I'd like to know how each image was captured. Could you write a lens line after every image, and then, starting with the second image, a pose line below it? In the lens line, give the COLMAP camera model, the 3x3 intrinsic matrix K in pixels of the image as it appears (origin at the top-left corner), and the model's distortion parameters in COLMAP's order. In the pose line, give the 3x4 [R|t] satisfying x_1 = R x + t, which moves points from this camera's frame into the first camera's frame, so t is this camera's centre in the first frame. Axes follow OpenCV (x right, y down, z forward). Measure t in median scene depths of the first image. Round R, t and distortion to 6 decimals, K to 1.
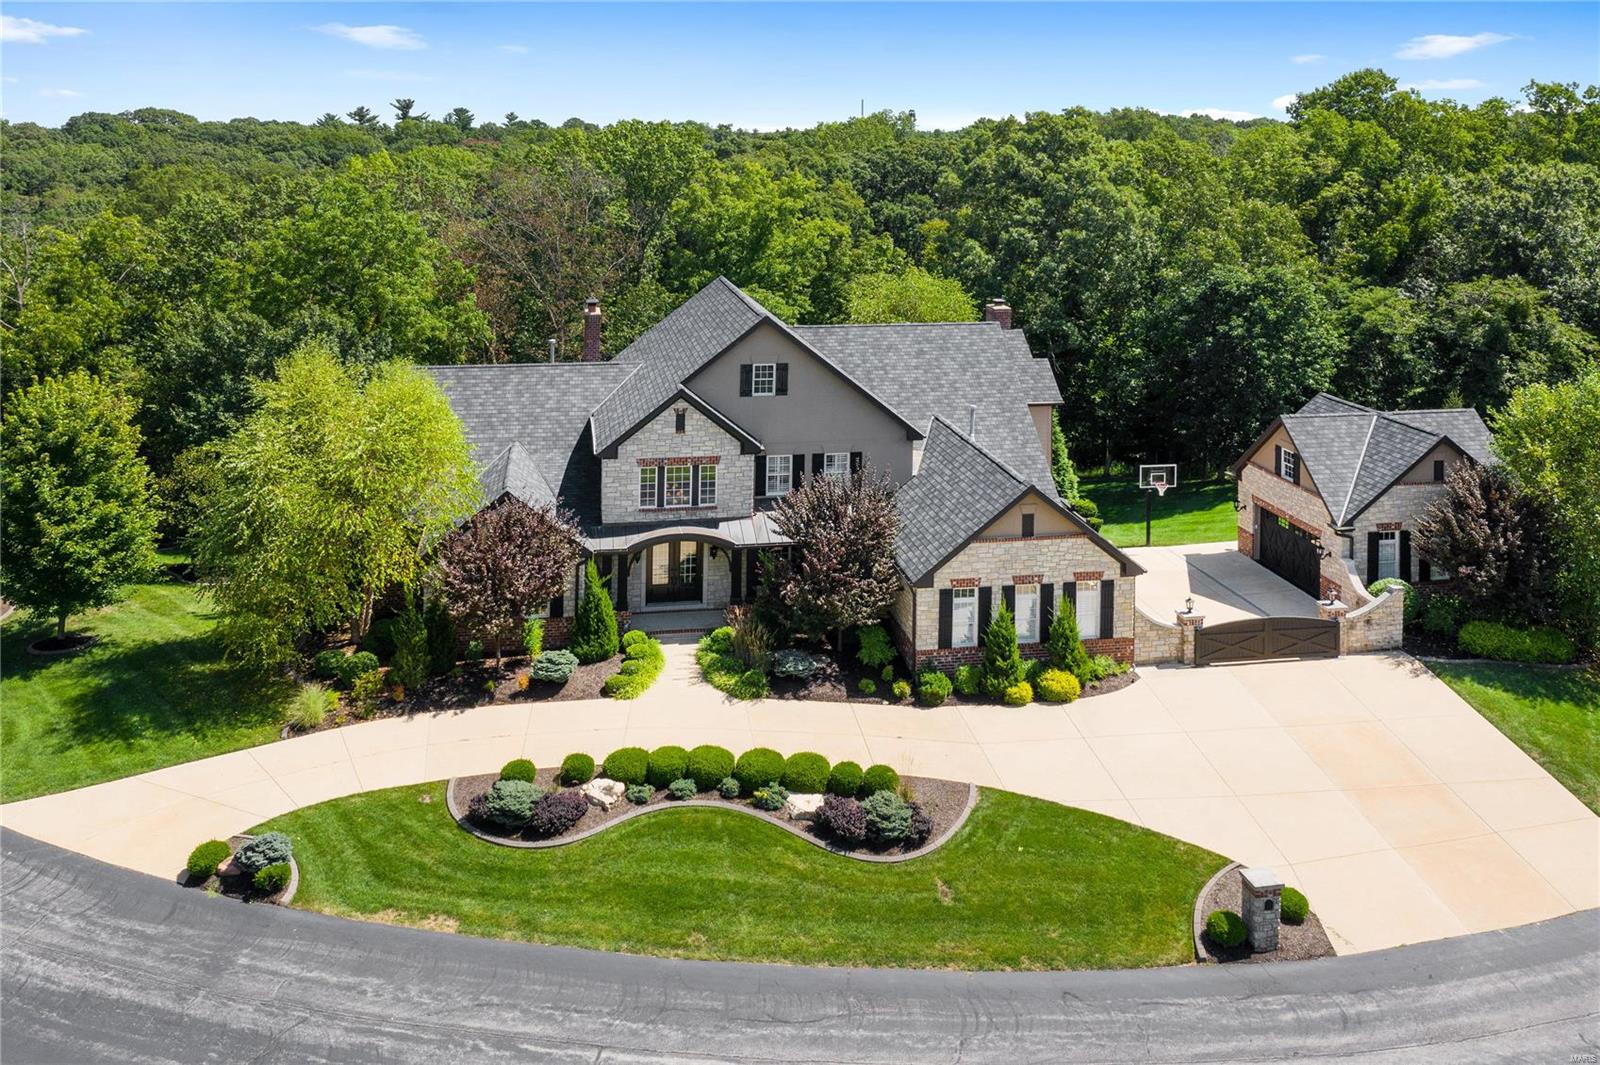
lens RADIAL K [[1304.1, 0, 798.2], [0, 1304.1, 324.0], [0, 0, 1]] dist [-0.016356, 0.003002]
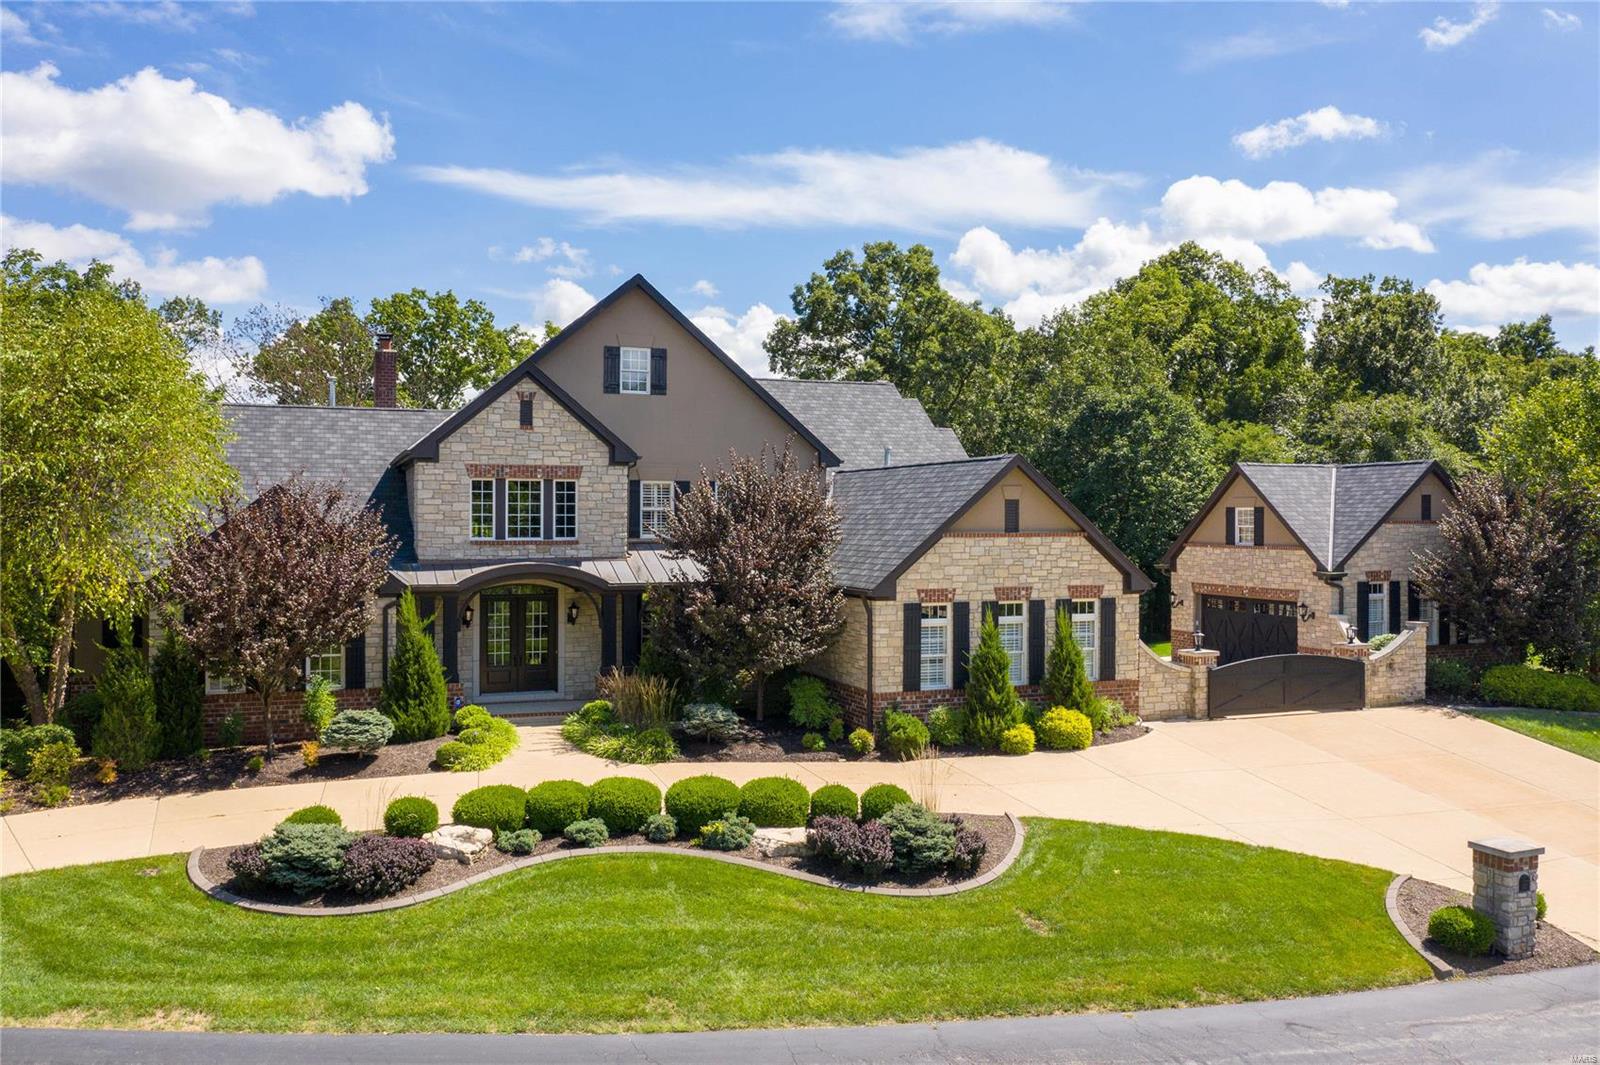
lens RADIAL K [[1326.4, 0, 800.0], [0, 1326.4, 532.5], [0, 0, 1]] dist [-0.012579, -0.003848]
pose [[0.984827, -0.037286, 0.169484, -0.073098], [0.048767, 0.996752, -0.064086, 0.209733], [-0.166544, 0.071378, 0.983447, 0.278920]]
